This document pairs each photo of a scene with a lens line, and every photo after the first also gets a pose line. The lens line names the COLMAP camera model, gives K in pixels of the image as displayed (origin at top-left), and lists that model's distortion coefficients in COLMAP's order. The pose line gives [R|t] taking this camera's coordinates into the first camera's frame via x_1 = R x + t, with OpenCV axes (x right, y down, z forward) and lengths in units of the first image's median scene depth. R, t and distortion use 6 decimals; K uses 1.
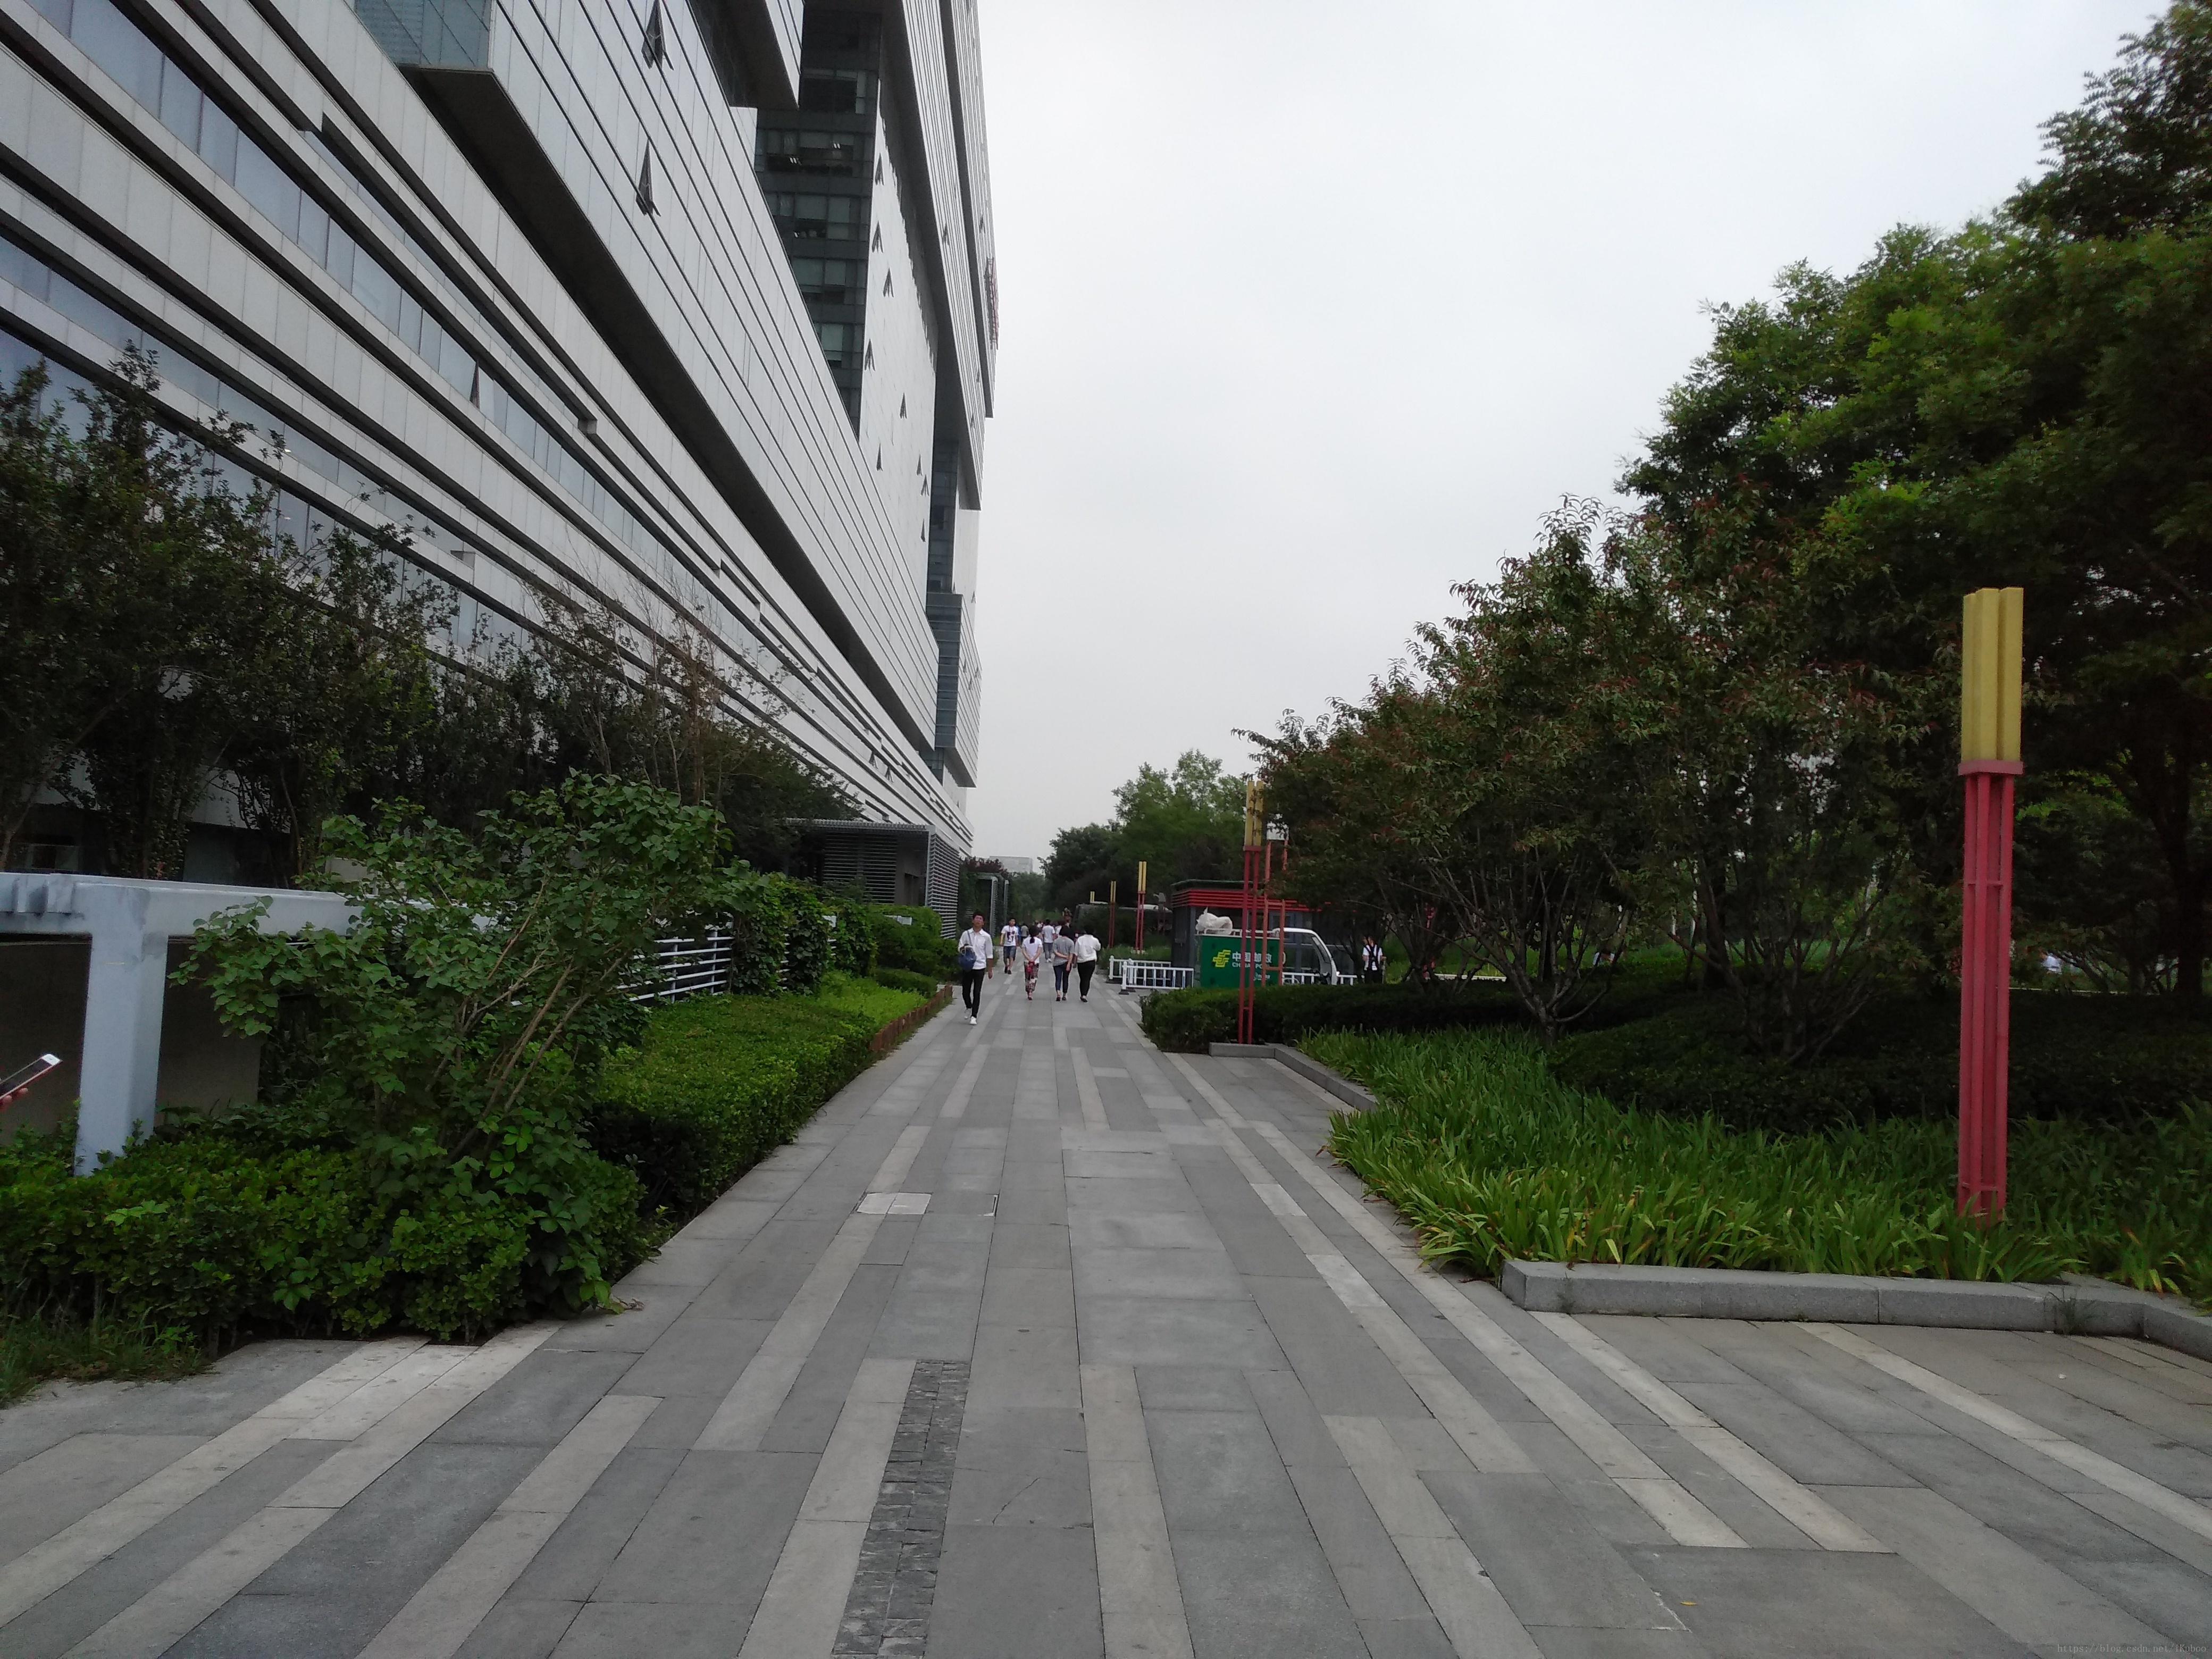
lens RADIAL K [[1739.3, 0, 1104.0], [0, 1739.3, 828.3], [0, 0, 1]] dist [-0.003853, -0.002794]
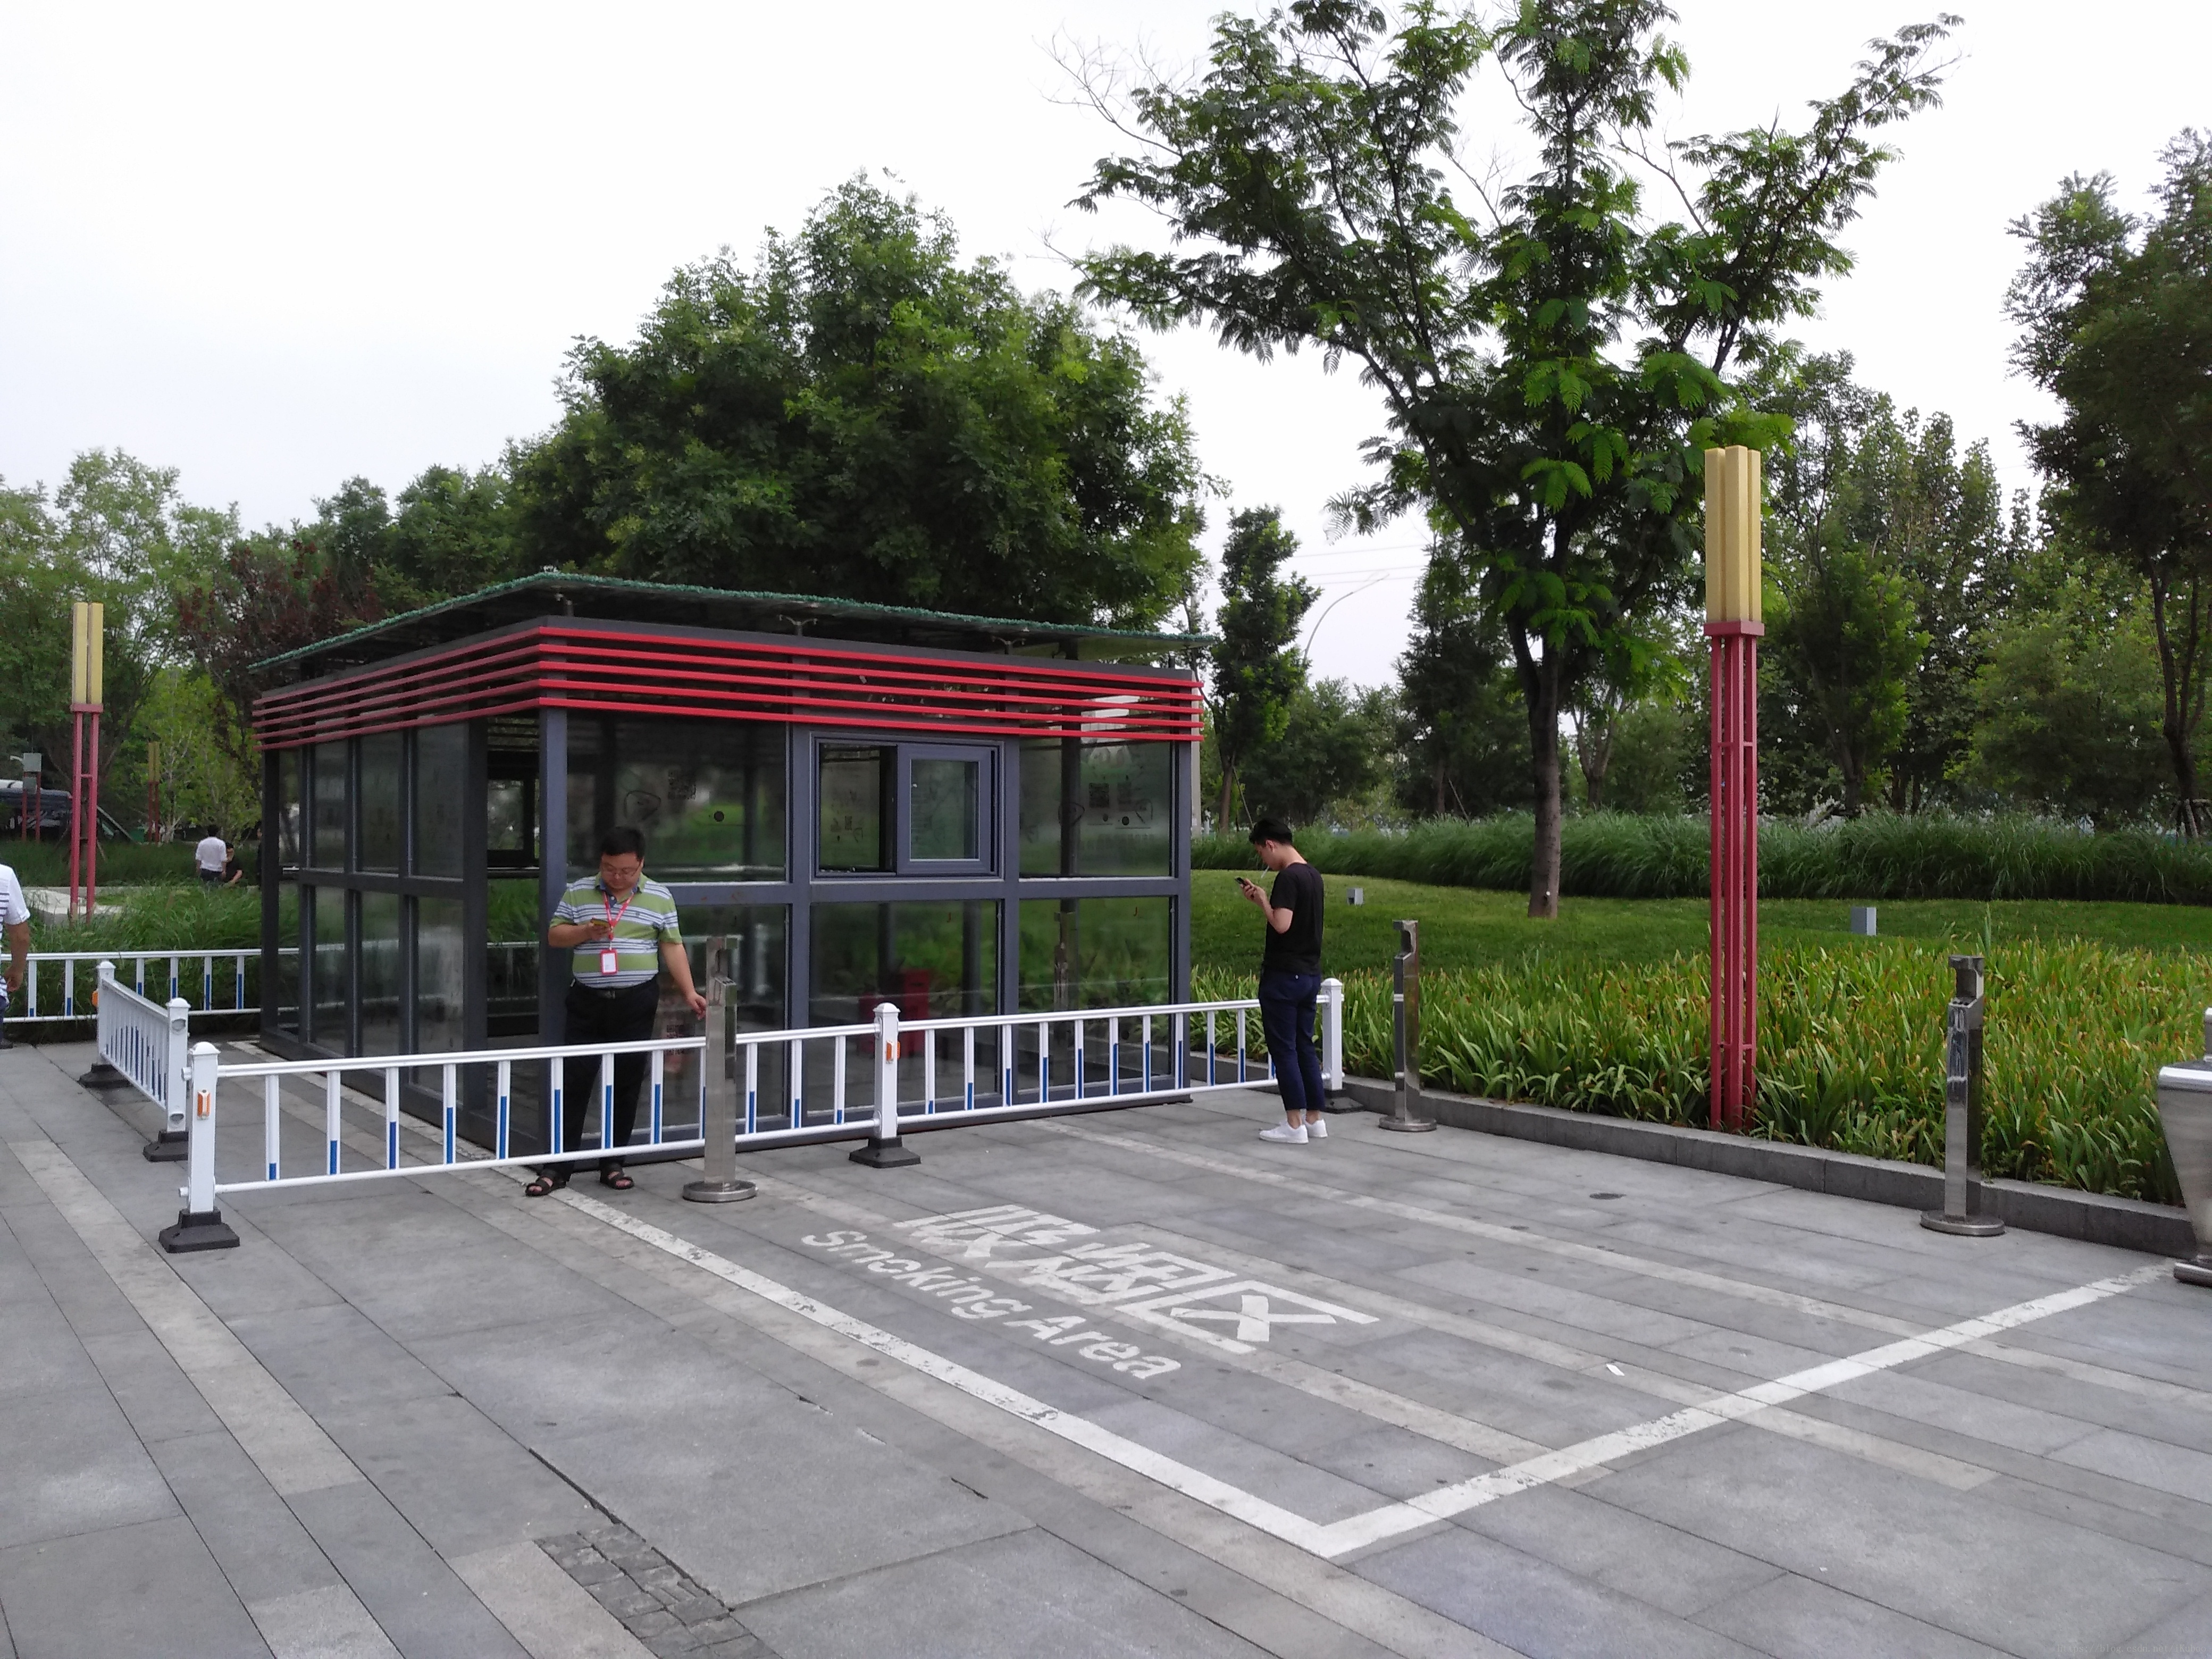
lens RADIAL K [[1739.3, 0, 1105.7], [0, 1739.3, 830.8], [0, 0, 1]] dist [-0.003853, -0.002794]
pose [[0.810645, -0.037974, 0.584305, -0.008022], [-0.003657, 0.997547, 0.069905, 0.024894], [-0.585526, -0.058805, 0.808518, 0.460874]]
